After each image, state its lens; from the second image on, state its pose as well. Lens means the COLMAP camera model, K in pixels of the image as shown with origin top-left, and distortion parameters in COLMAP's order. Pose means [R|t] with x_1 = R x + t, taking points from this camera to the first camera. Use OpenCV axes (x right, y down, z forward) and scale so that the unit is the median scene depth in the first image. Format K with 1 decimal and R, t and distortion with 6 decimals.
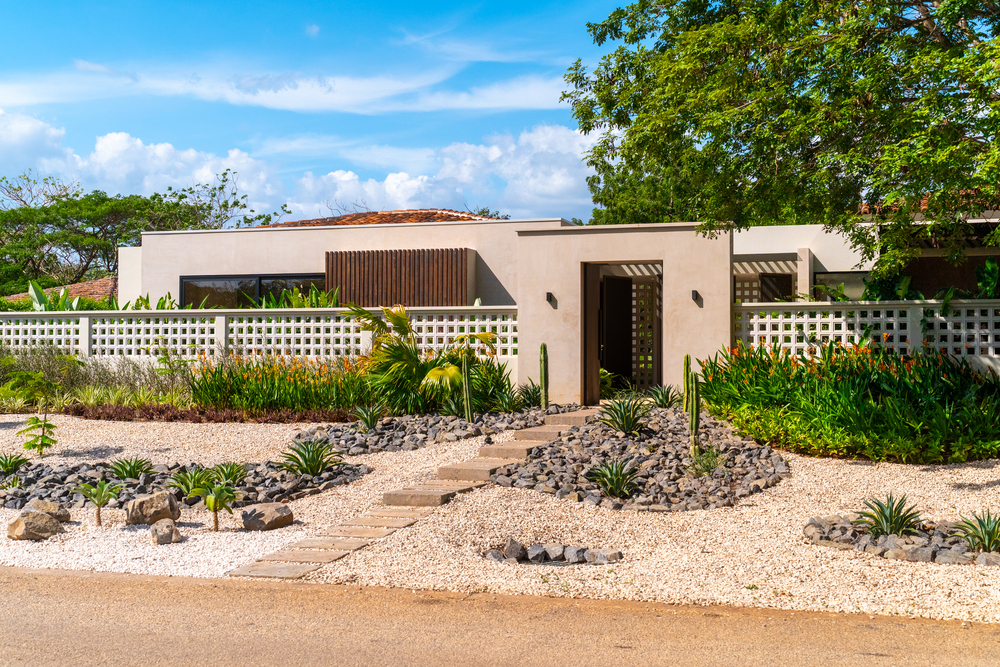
lens RADIAL K [[1281.6, 0, 500.0], [0, 1281.6, 333.5], [0, 0, 1]] dist [-0.067756, -0.011649]
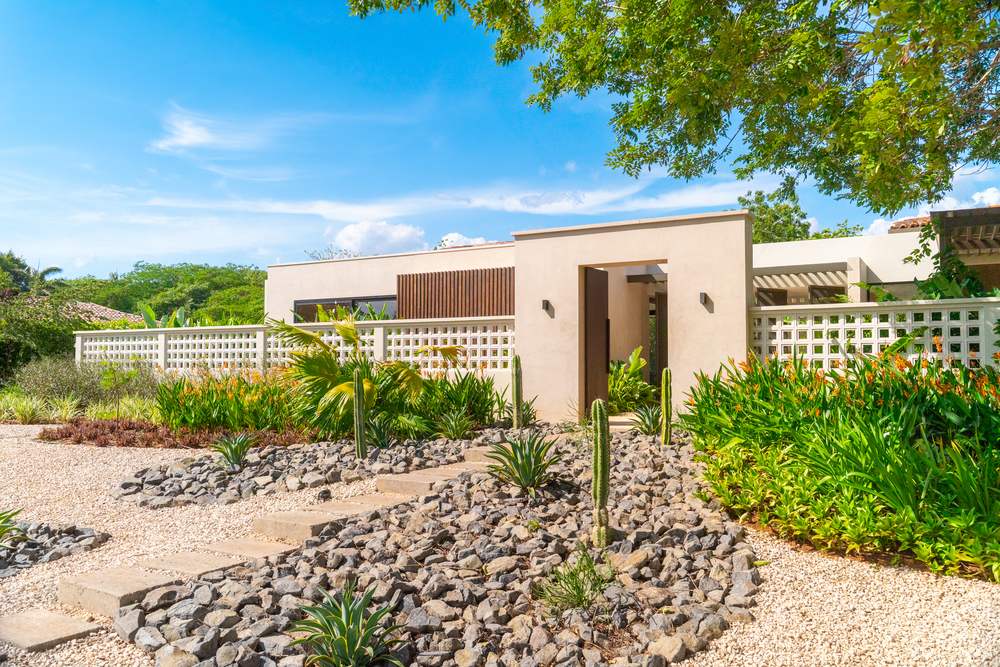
lens RADIAL K [[795.1, 0, 500.0], [0, 795.1, 333.5], [0, 0, 1]] dist [-0.012628, -0.001440]
pose [[0.976111, -0.009962, -0.217043, 0.134472], [0.005206, 0.999734, -0.022474, 0.004682], [0.217209, 0.020807, 0.975903, 0.450541]]
